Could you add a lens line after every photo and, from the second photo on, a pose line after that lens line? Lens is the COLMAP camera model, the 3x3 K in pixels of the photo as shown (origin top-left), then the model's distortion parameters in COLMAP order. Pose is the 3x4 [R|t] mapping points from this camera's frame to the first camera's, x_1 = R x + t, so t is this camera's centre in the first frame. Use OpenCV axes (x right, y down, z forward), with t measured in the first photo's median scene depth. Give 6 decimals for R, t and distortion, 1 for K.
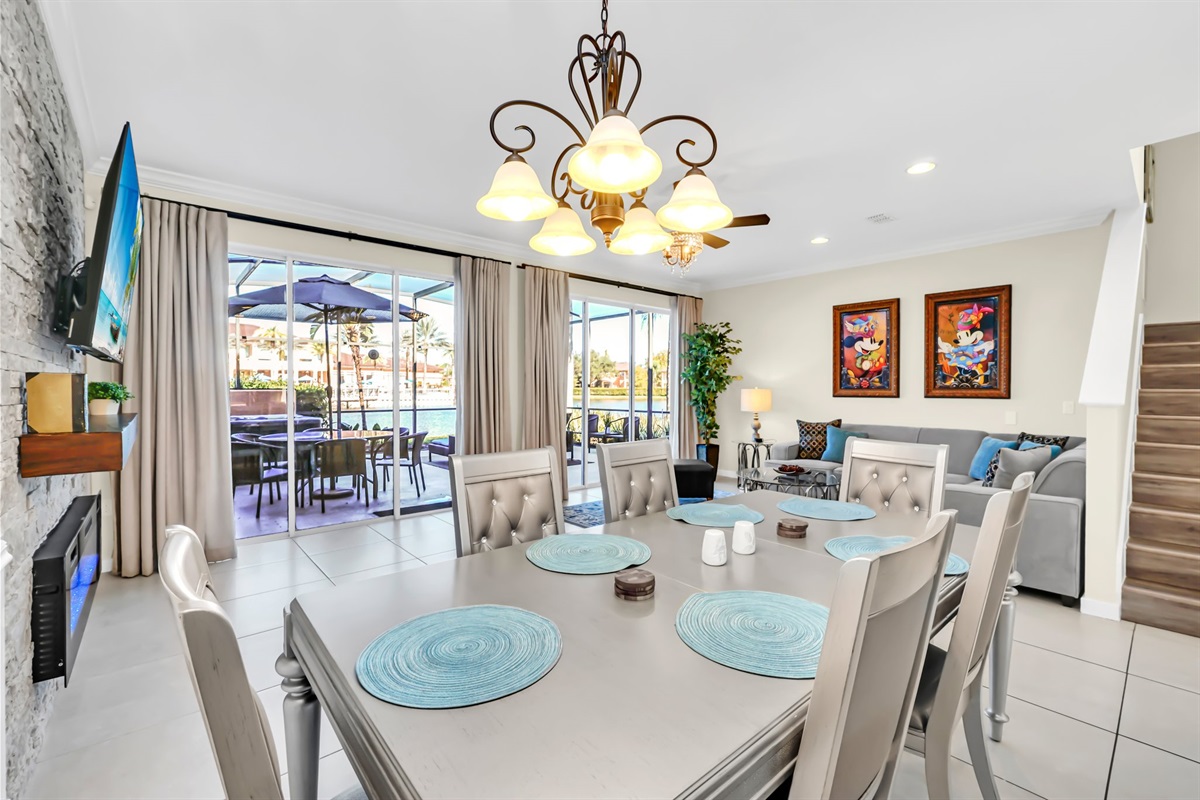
lens RADIAL K [[538.0, 0, 612.4], [0, 538.0, 399.0], [0, 0, 1]] dist [-0.002588, 0.000275]
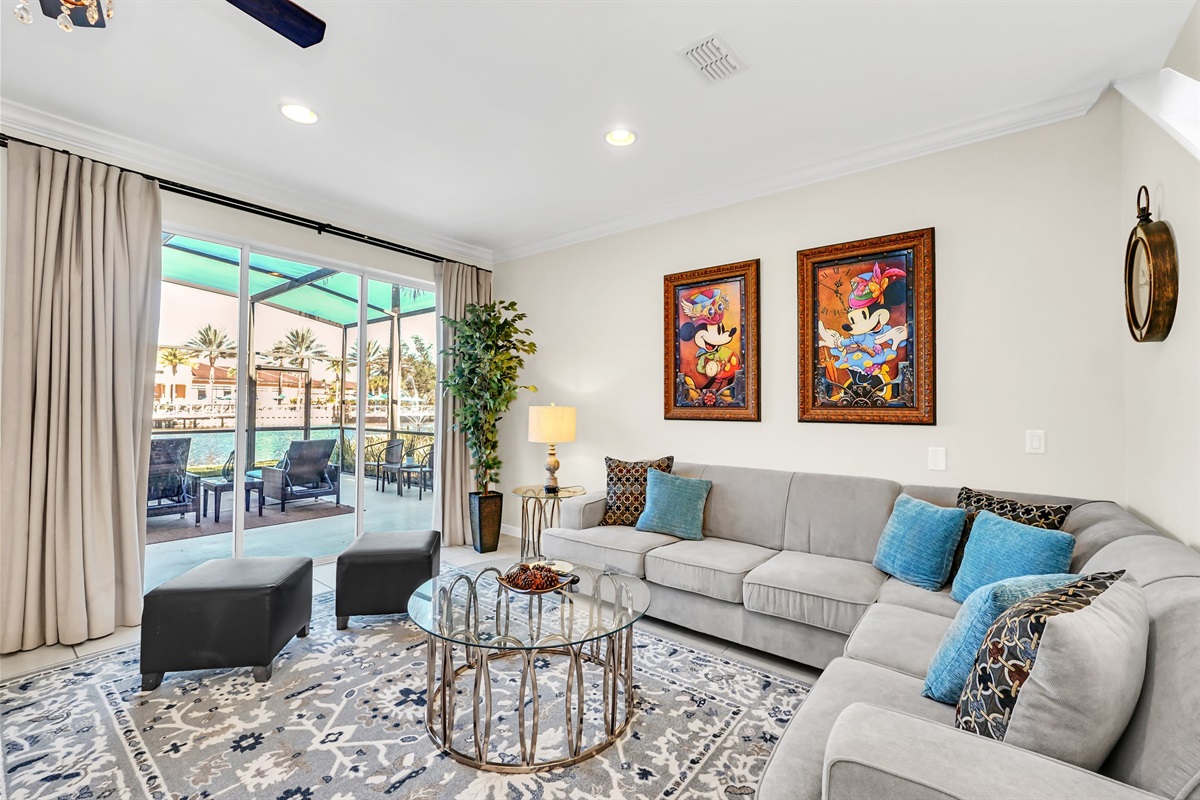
lens RADIAL K [[510.9, 0, 613.5], [0, 510.9, 399.8], [0, 0, 1]] dist [-0.009352, 0.005879]
pose [[0.984805, 0.008334, 0.173462, 0.258163], [-0.002597, 0.999443, -0.033274, -0.007023], [-0.173643, 0.032318, 0.984278, 0.440264]]
